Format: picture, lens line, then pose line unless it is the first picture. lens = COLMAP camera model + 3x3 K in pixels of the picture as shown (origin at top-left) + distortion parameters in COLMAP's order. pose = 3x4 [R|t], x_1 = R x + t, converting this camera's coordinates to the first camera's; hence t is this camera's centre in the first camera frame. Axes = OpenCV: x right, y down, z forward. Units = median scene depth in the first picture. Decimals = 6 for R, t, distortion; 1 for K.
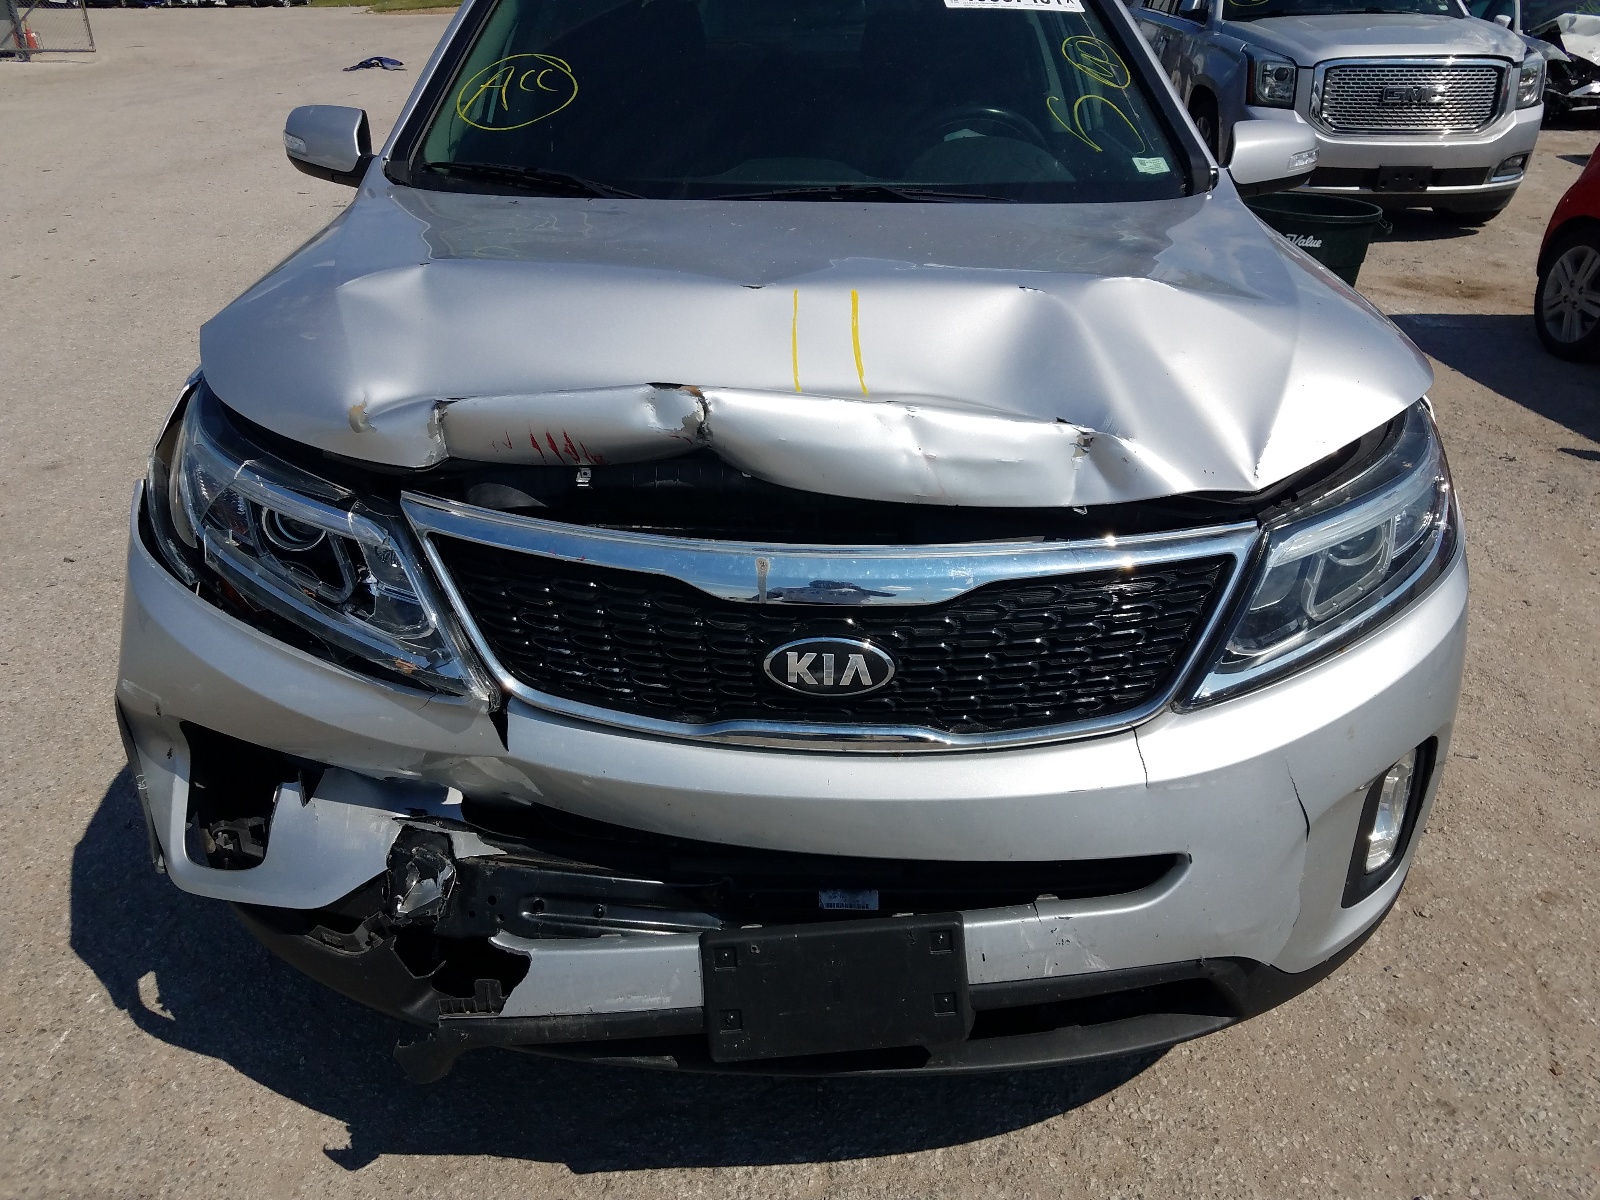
lens RADIAL K [[1282.7, 0, 800.0], [0, 1282.7, 600.0], [0, 0, 1]] dist [0.002823, 0.002287]
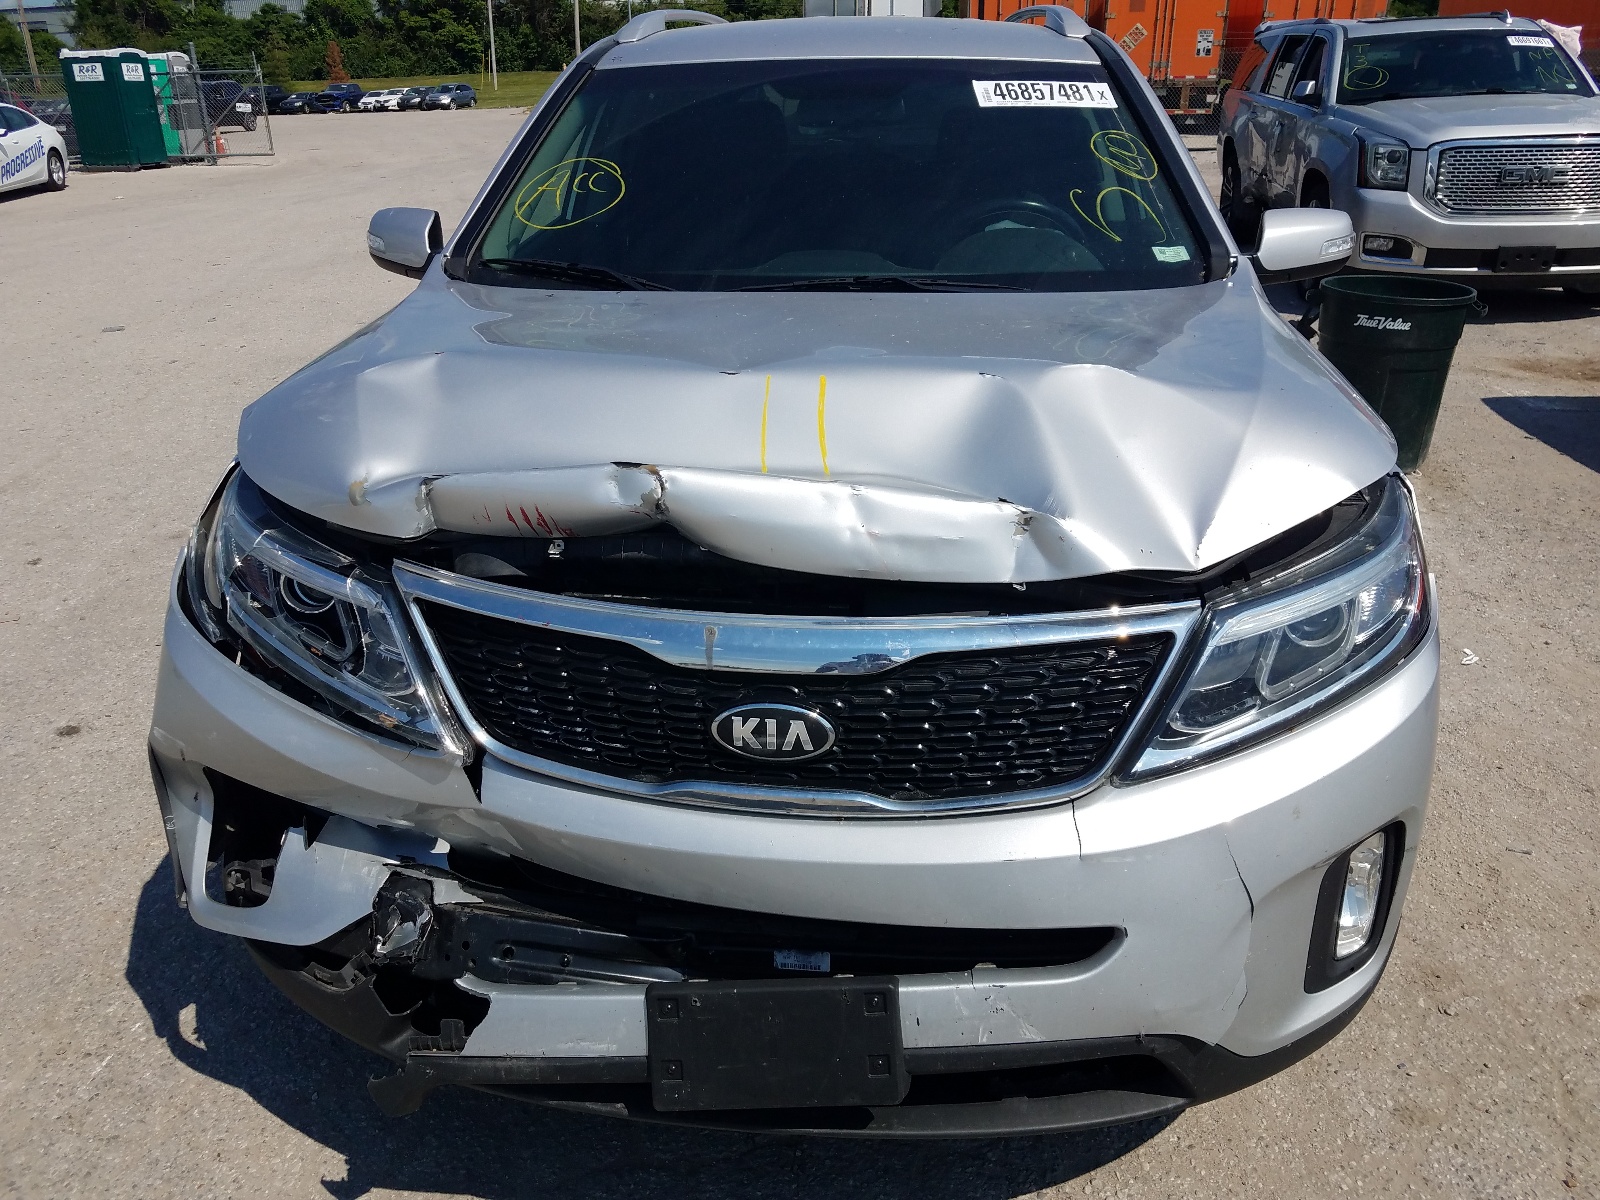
lens RADIAL K [[1284.1, 0, 800.0], [0, 1284.1, 600.0], [0, 0, 1]] dist [-0.004887, 0.015446]
pose [[0.994478, 0.017023, -0.103551, 0.132050], [-0.023301, 0.997943, -0.059724, 0.005950], [0.102322, 0.061807, 0.992829, -0.040173]]
